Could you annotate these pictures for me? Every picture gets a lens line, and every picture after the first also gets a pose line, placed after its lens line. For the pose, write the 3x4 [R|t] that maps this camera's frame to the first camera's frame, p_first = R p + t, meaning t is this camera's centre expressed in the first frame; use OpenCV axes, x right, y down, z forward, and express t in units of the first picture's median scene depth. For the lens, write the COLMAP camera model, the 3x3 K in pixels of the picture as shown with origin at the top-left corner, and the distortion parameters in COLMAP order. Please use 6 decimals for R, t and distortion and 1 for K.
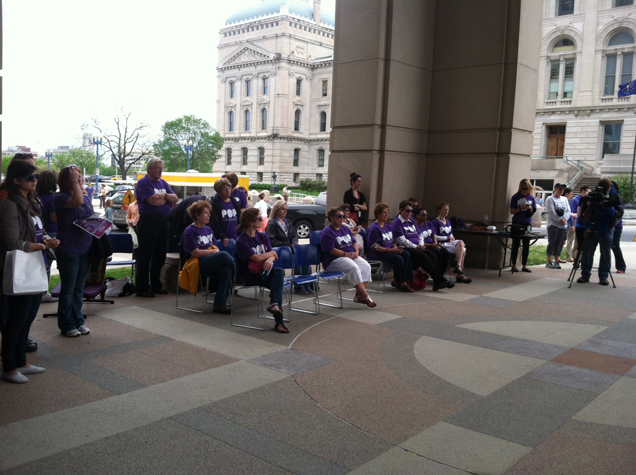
lens RADIAL K [[631.4, 0, 317.0], [0, 631.4, 238.2], [0, 0, 1]] dist [0.001204, 0.000000]
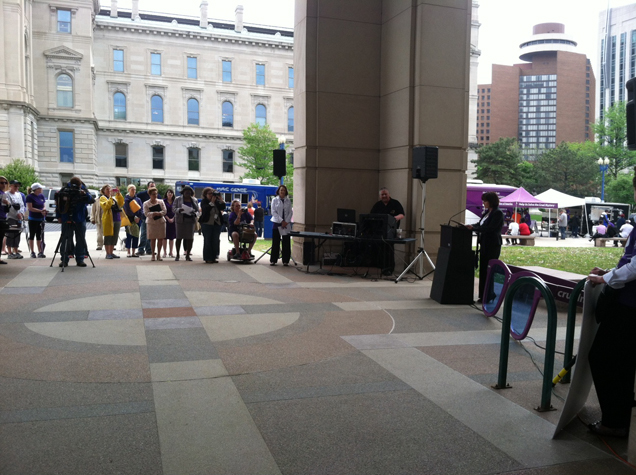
lens RADIAL K [[631.4, 0, 318.0], [0, 631.4, 237.3], [0, 0, 1]] dist [0.001204, 0.000000]
pose [[0.515525, -0.067797, 0.854188, -0.338934], [0.058084, 0.997337, 0.044103, -0.008171], [-0.854904, 0.026879, 0.518090, -0.007059]]
